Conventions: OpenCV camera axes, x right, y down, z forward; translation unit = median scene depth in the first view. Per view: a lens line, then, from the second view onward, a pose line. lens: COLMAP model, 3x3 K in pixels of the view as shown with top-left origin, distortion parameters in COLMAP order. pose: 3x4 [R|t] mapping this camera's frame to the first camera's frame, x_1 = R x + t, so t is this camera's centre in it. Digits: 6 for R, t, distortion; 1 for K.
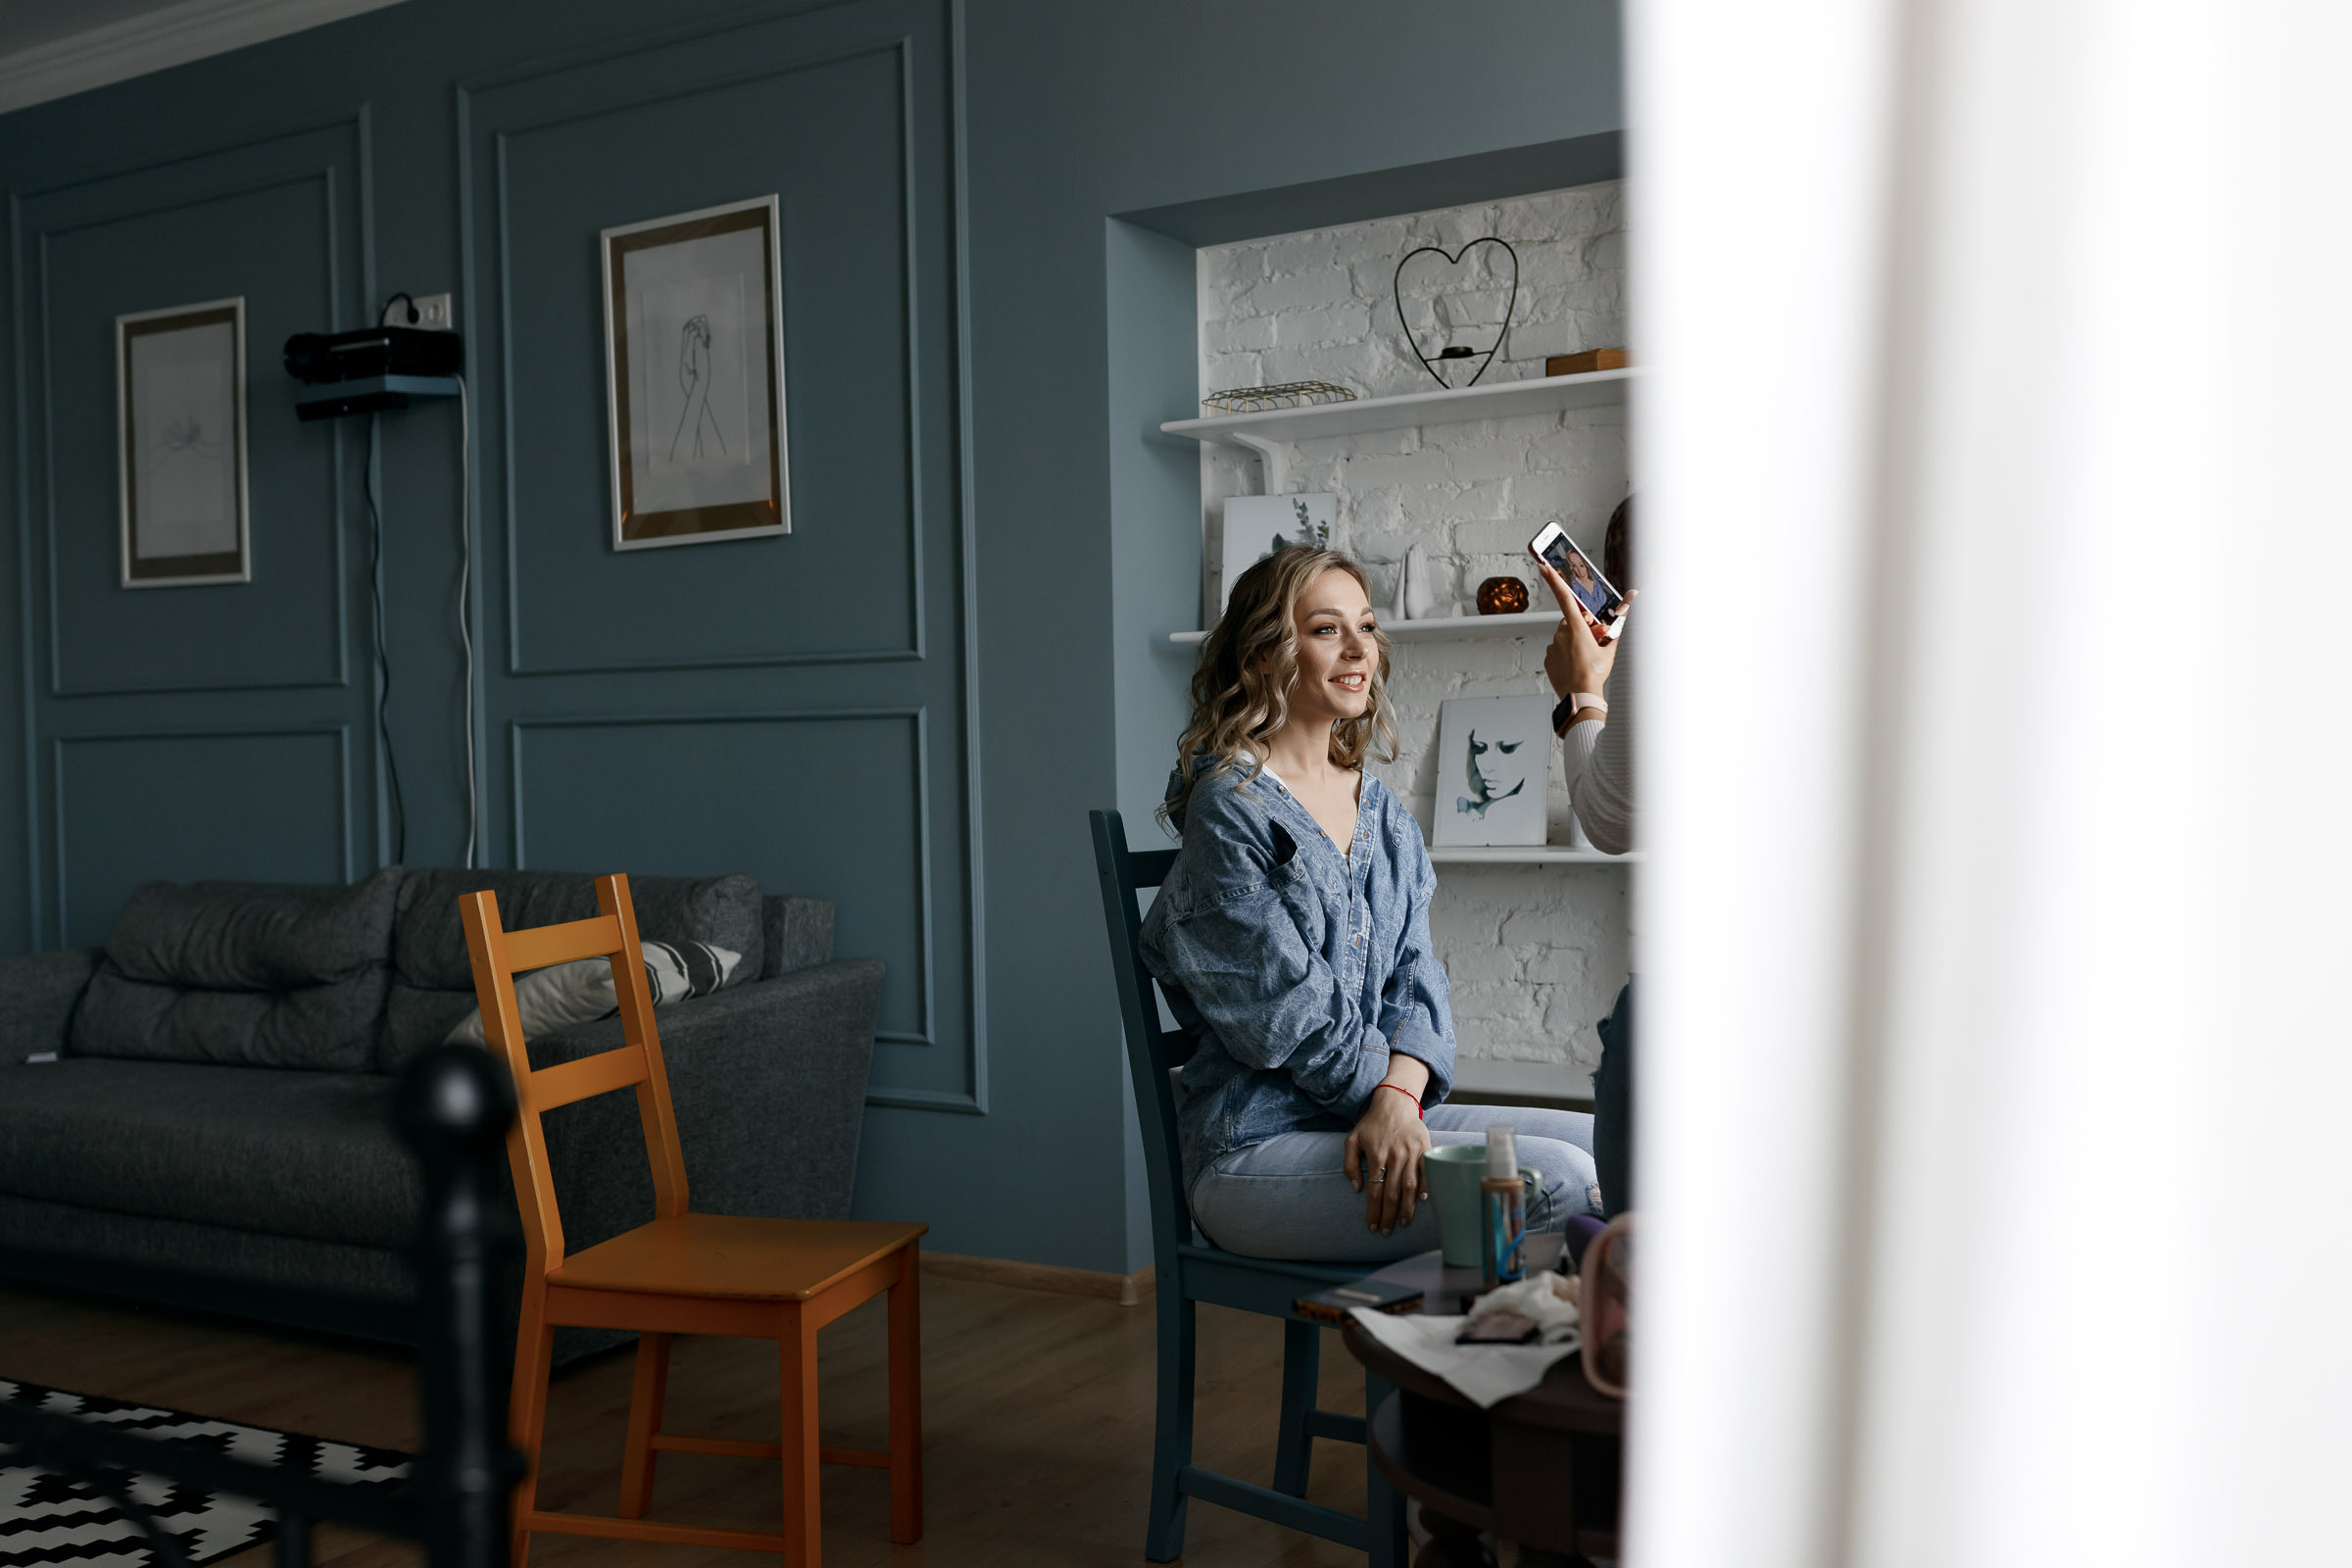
lens RADIAL K [[2252.4, 0, 1174.2], [0, 2252.4, 785.9], [0, 0, 1]] dist [-0.025859, 0.000000]
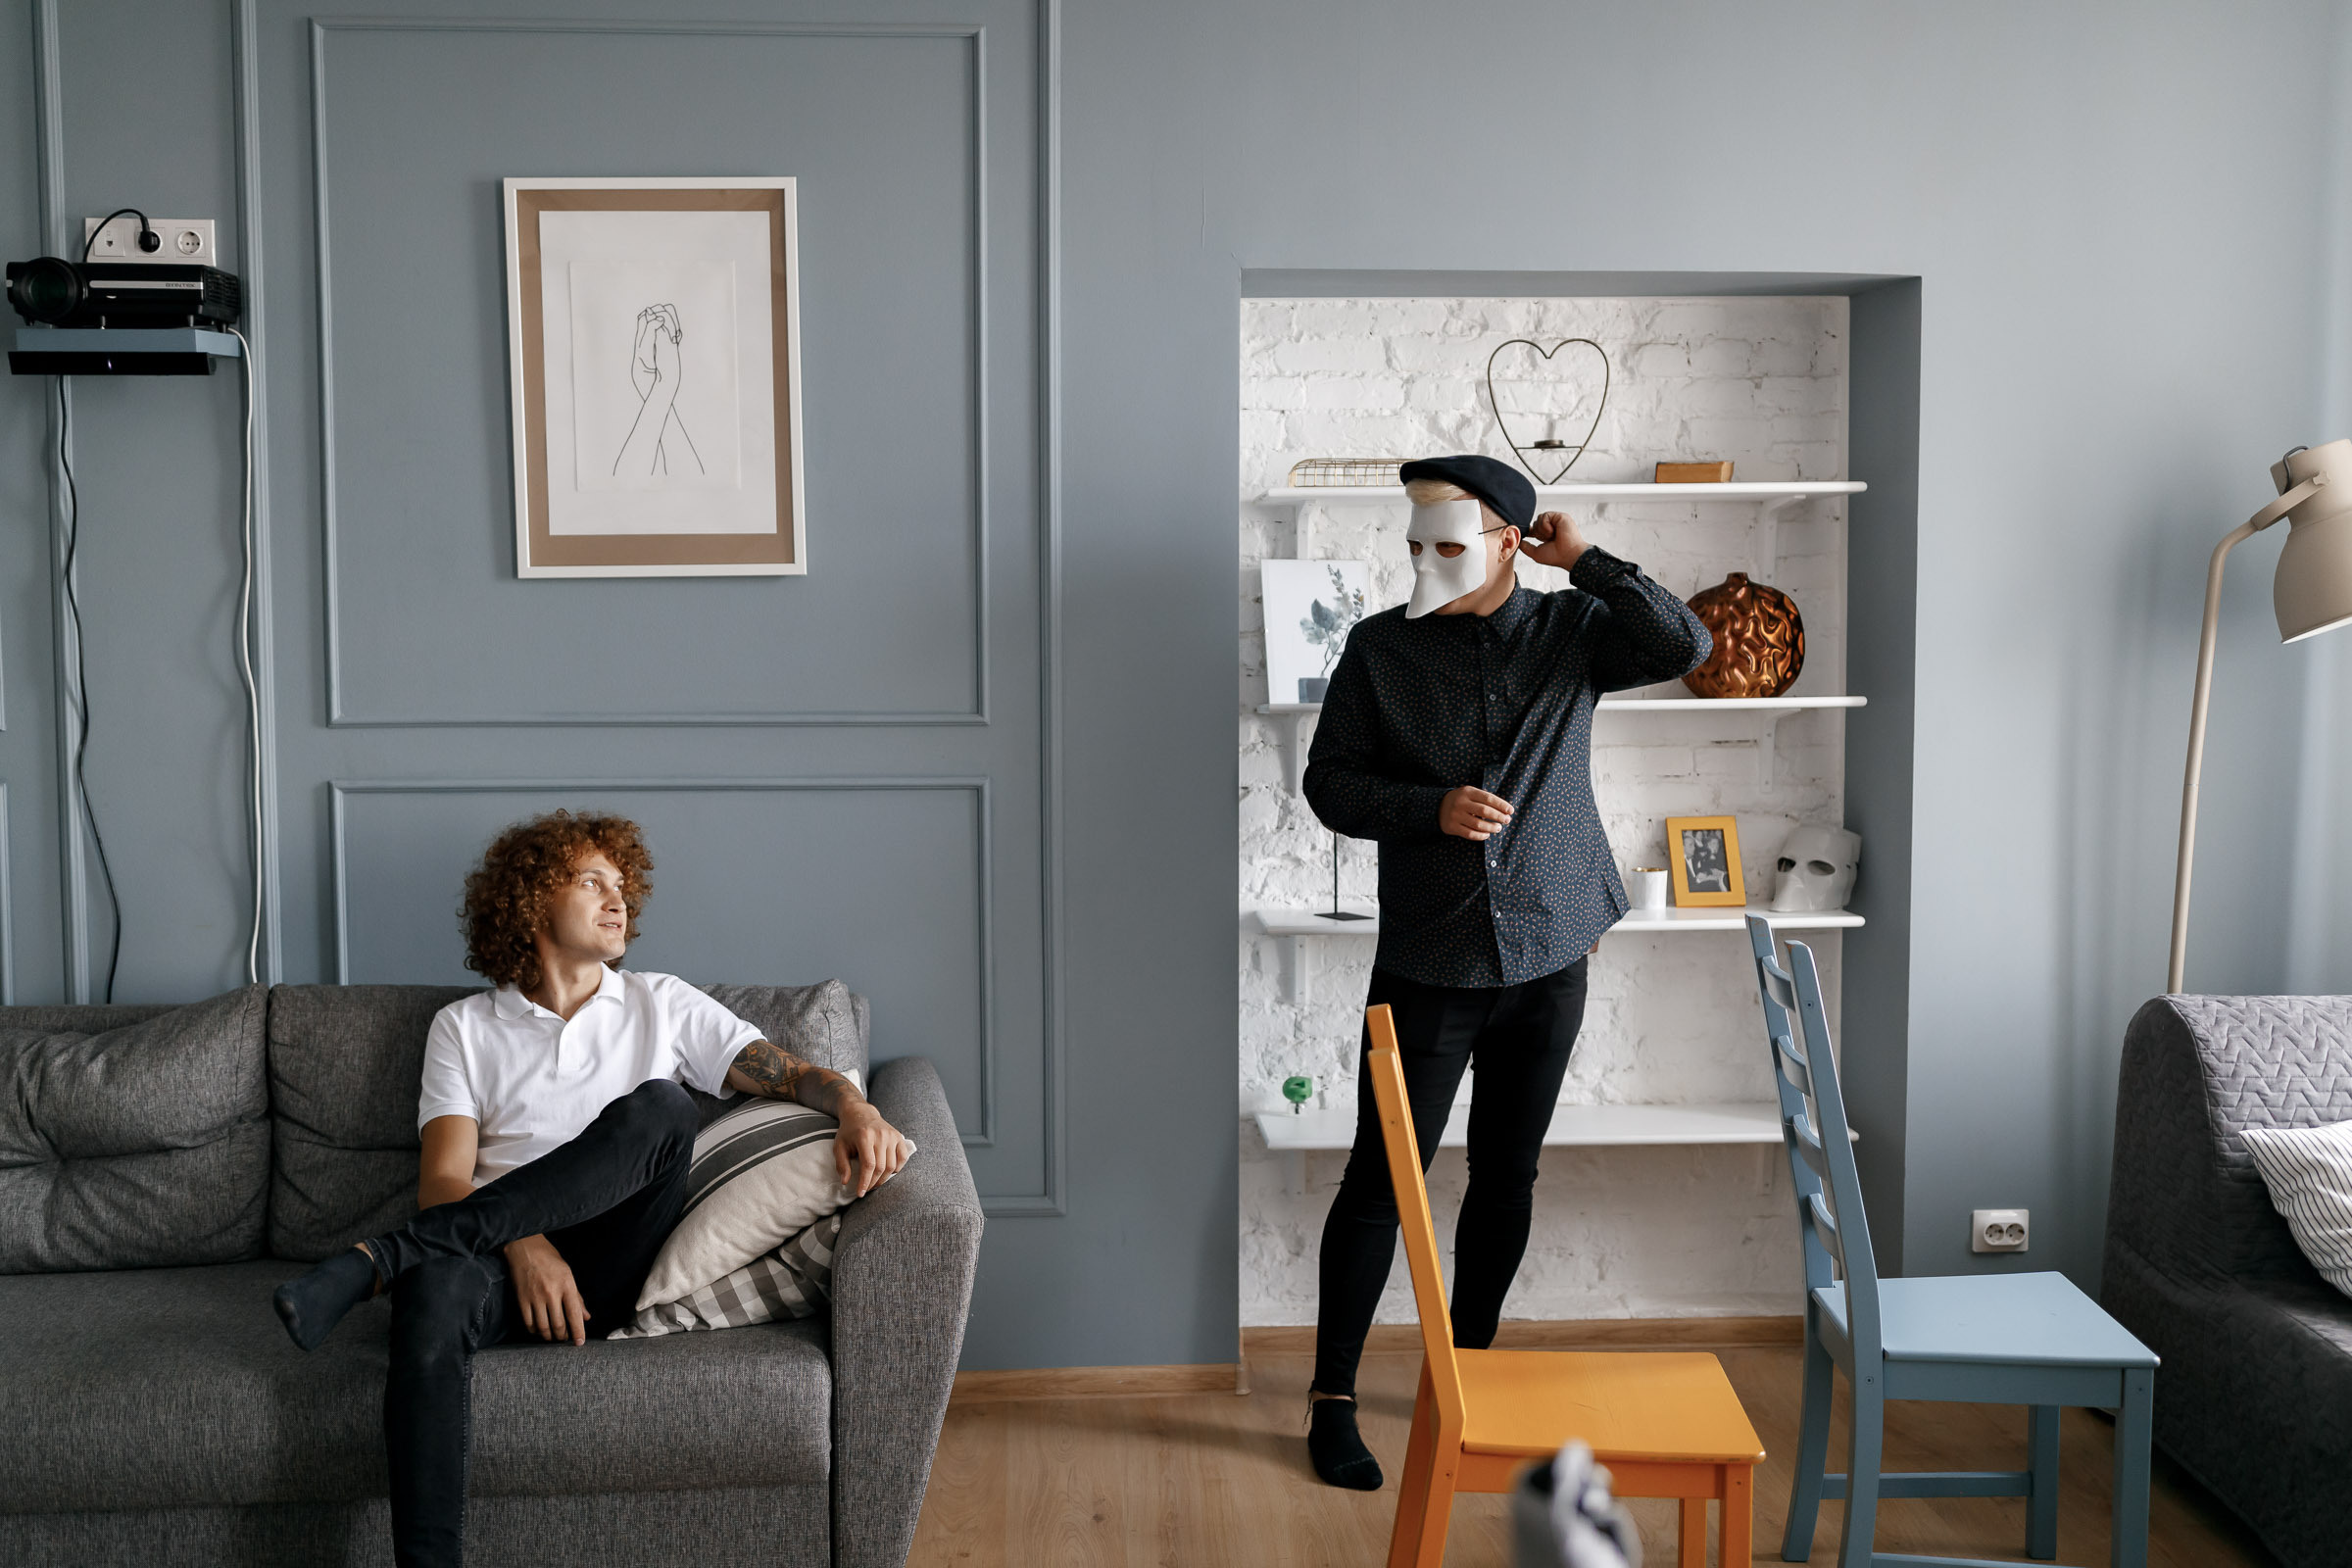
lens RADIAL K [[2252.4, 0, 1173.5], [0, 2252.4, 788.6], [0, 0, 1]] dist [-0.025859, 0.000000]
pose [[0.816036, -0.019327, 0.577677, -0.551920], [-0.001482, 0.999368, 0.035529, -0.060506], [-0.577999, -0.029850, 0.815492, 0.209503]]
